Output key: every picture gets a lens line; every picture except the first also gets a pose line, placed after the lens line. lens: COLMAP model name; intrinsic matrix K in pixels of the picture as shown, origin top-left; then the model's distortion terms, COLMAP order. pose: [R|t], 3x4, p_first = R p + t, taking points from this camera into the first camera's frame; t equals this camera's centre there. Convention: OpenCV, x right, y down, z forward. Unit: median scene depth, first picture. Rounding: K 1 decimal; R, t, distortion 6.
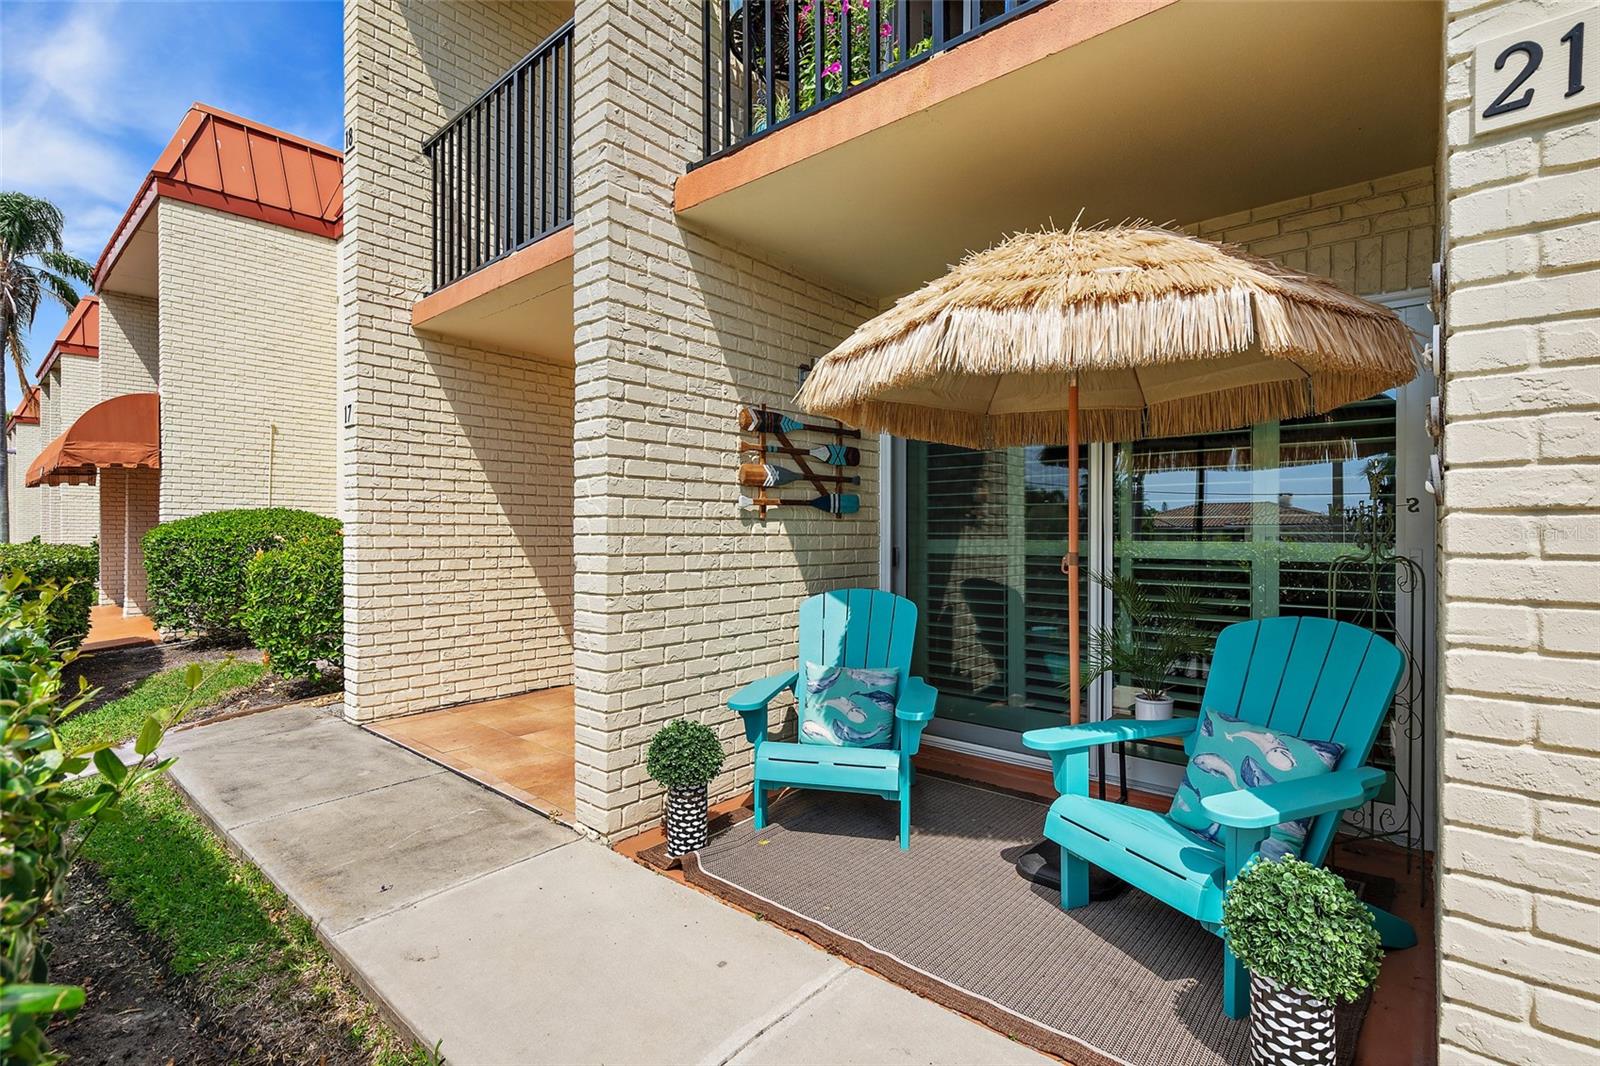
lens RADIAL K [[744.4, 0, 791.2], [0, 744.4, 529.3], [0, 0, 1]] dist [-0.000780, 0.000656]
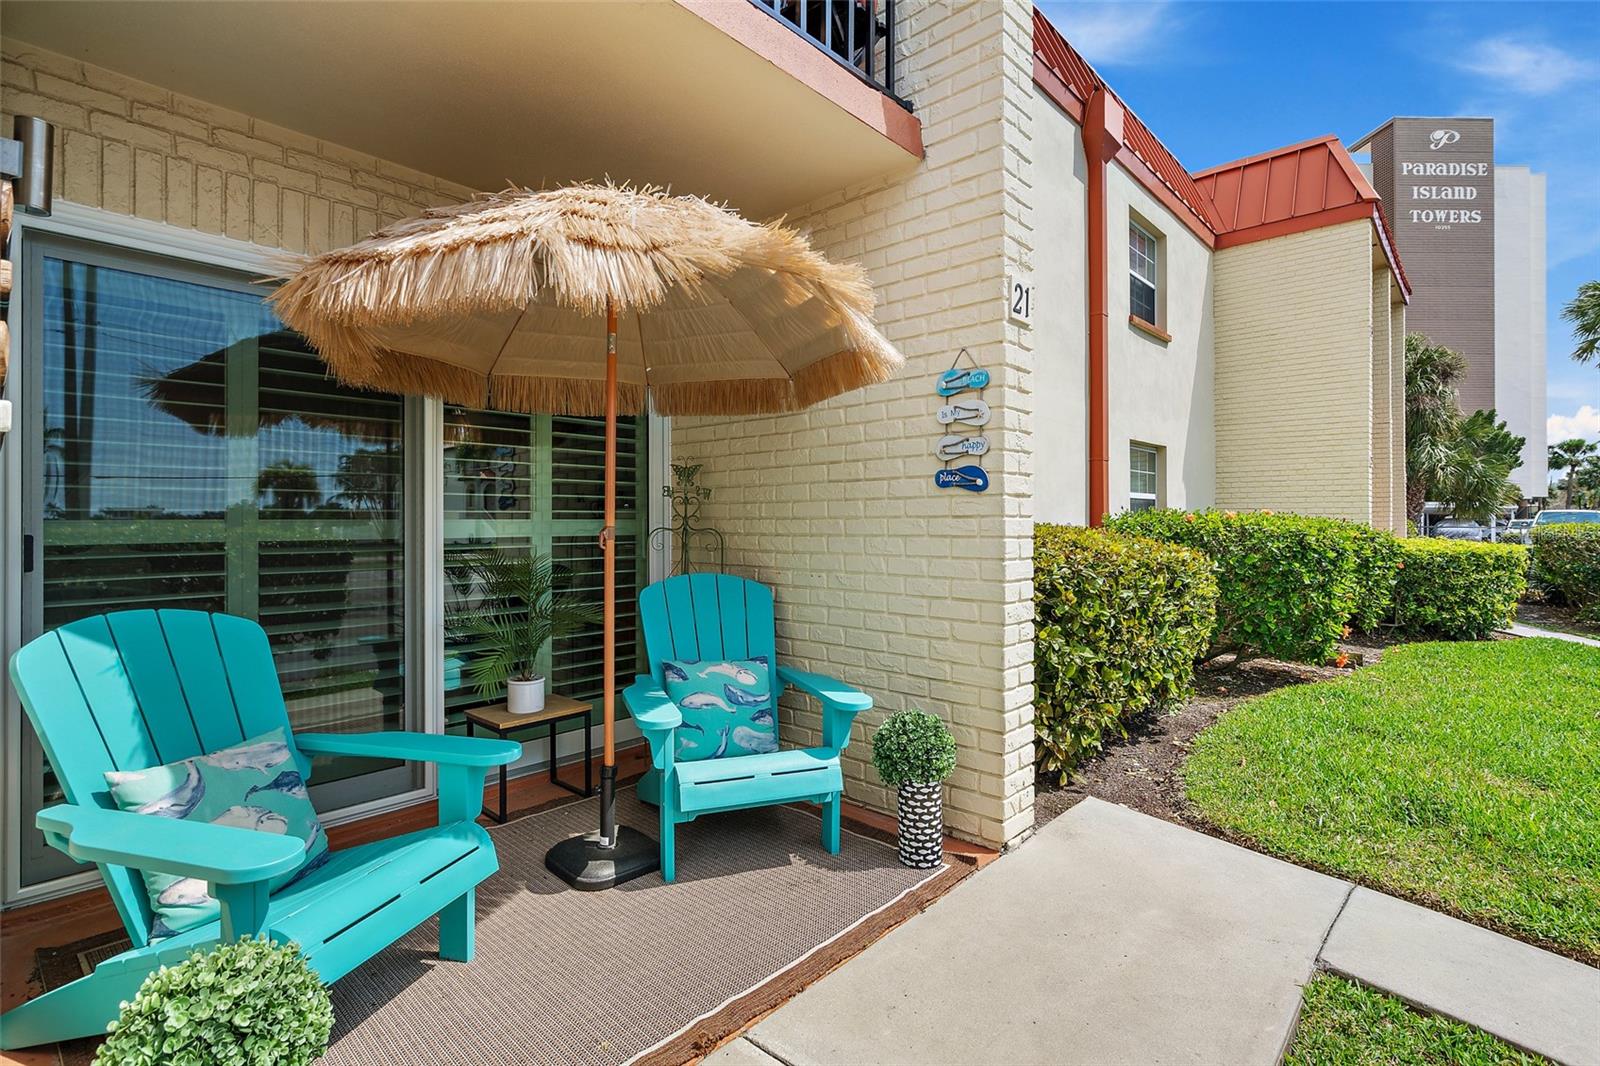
lens RADIAL K [[763.4, 0, 794.7], [0, 763.4, 518.9], [0, 0, 1]] dist [-0.001479, 0.000359]
pose [[0.027805, 0.004652, 0.999603, -0.516354], [-0.000591, 0.999989, -0.004637, 0.022026], [-0.999613, -0.000462, 0.027807, 0.636176]]
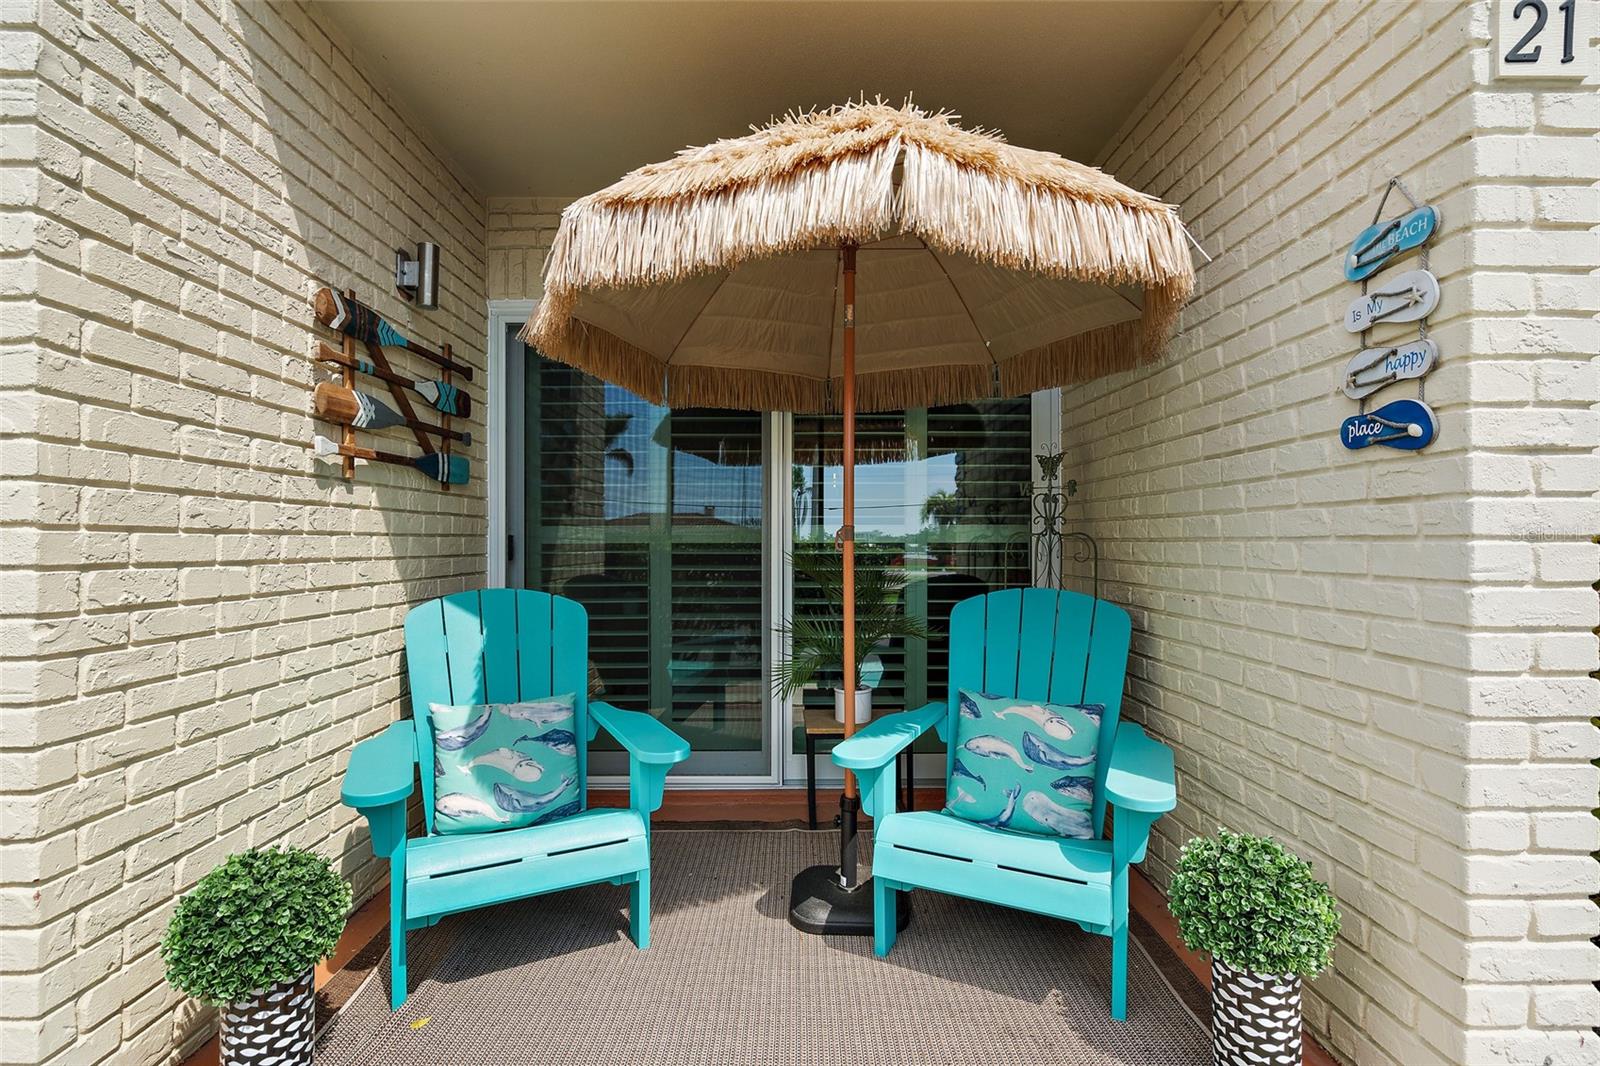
lens RADIAL K [[738.2, 0, 794.3], [0, 738.2, 541.8], [0, 0, 1]] dist [-0.000888, 0.001634]
pose [[0.751896, -0.001201, 0.659281, -0.188598], [-0.000867, 0.999996, 0.002810, 0.040585], [-0.659281, -0.002684, 0.751892, 0.357013]]
